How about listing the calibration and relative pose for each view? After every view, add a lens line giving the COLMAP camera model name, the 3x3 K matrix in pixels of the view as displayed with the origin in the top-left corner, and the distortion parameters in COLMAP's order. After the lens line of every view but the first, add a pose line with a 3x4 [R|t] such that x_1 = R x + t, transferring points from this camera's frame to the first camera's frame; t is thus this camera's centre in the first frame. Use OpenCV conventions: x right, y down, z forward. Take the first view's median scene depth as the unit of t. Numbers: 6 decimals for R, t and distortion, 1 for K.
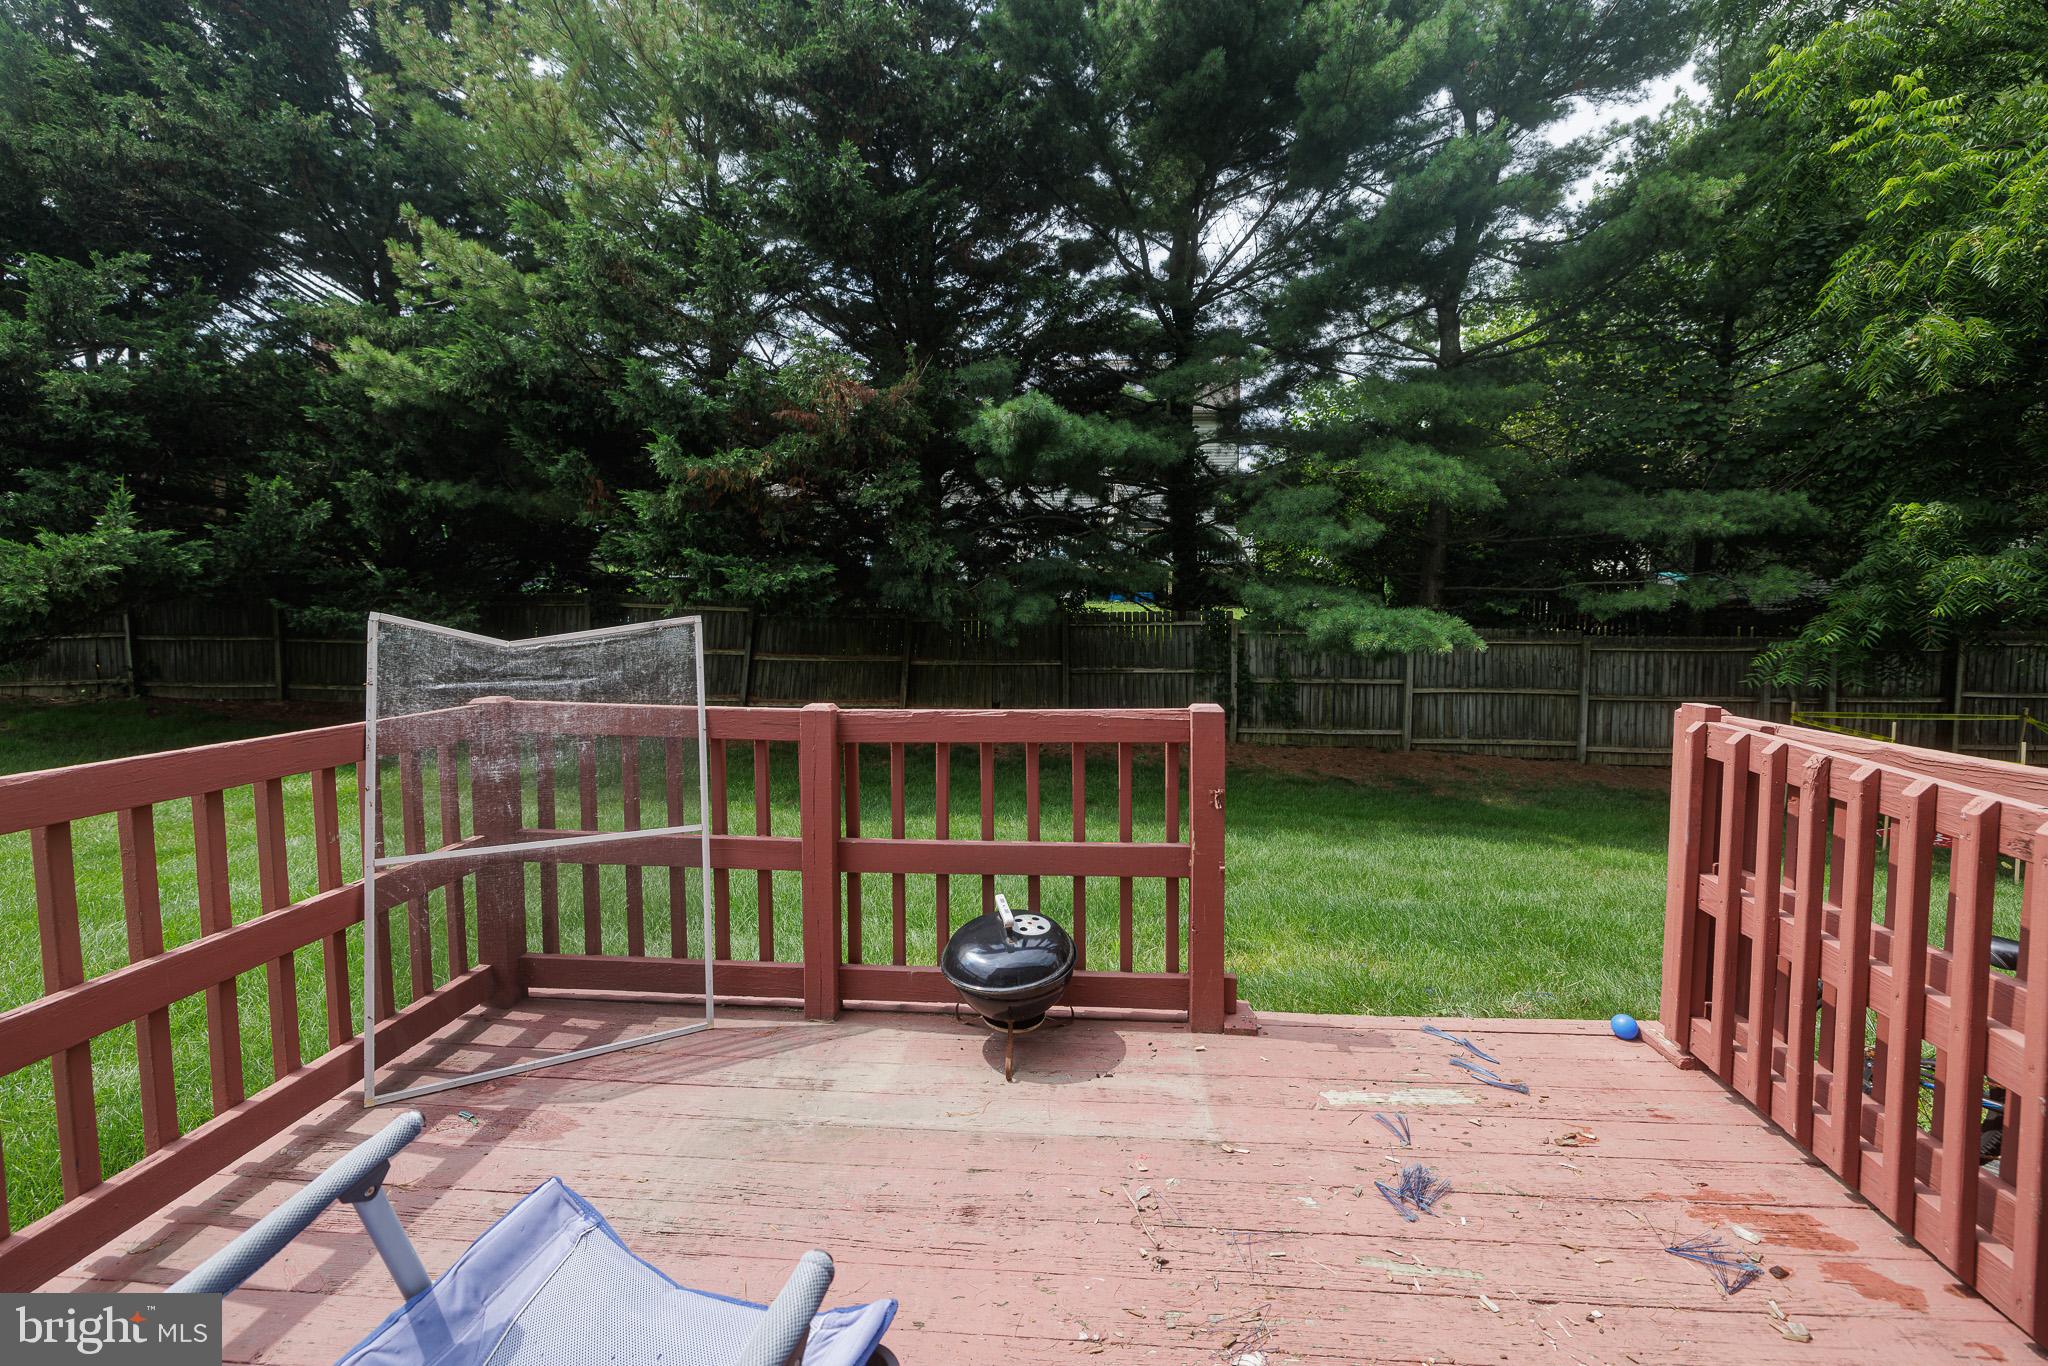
lens RADIAL K [[879.0, 0, 1024.6], [0, 879.0, 669.0], [0, 0, 1]] dist [0.001700, -0.000214]
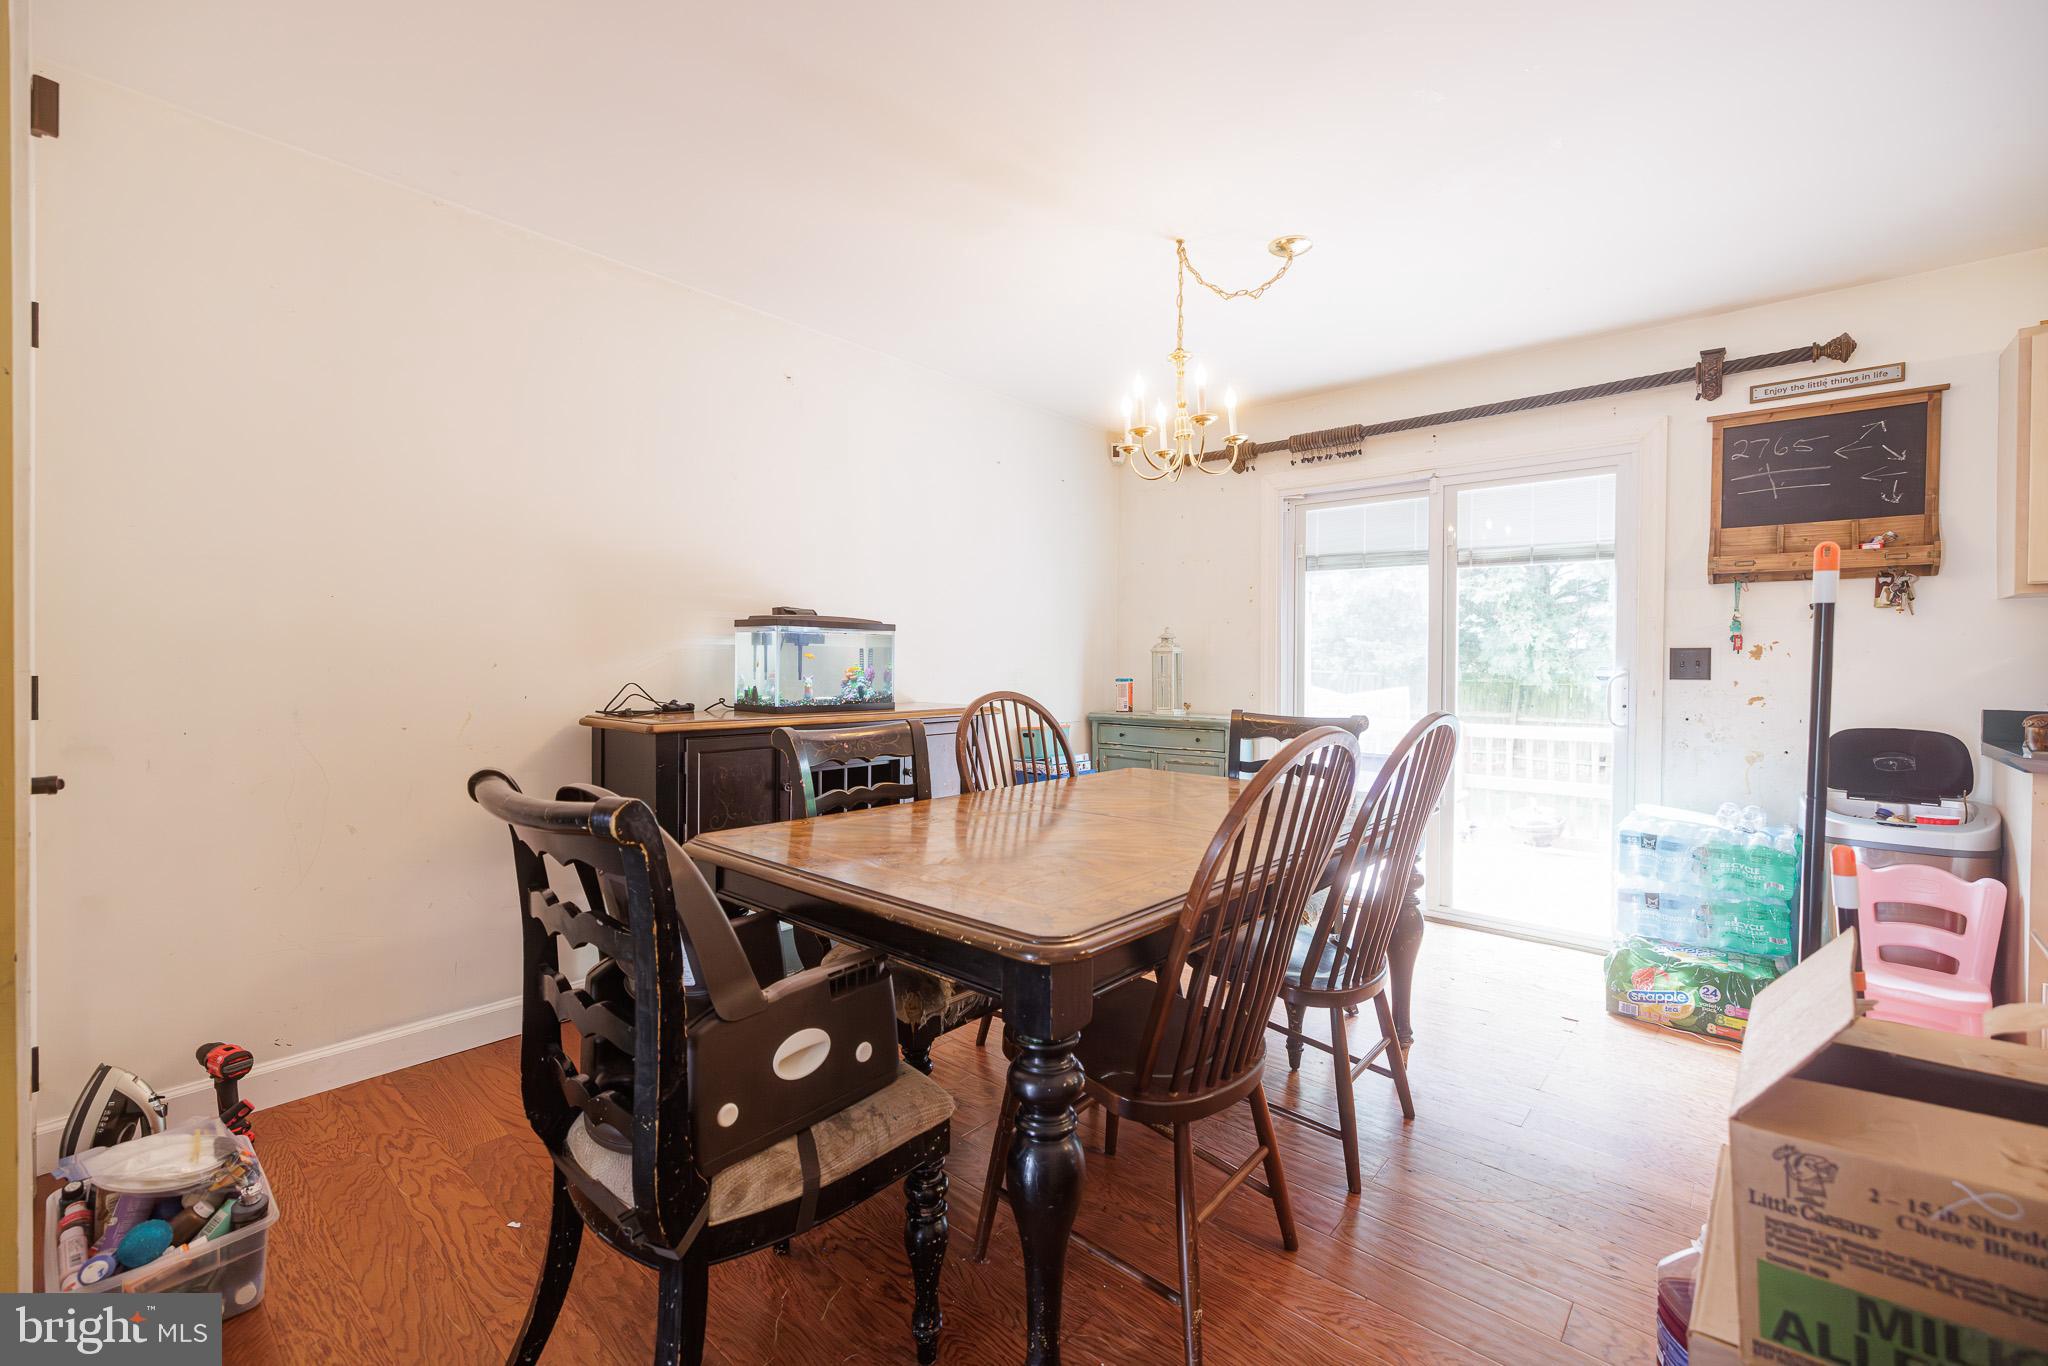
lens RADIAL K [[879.0, 0, 1024.6], [0, 879.0, 669.0], [0, 0, 1]] dist [0.001700, -0.000214]
pose [[0.796080, 0.007279, -0.605148, 0.085721], [-0.042612, 0.998120, -0.044051, 0.009781], [0.603690, 0.060855, 0.794893, -0.505900]]
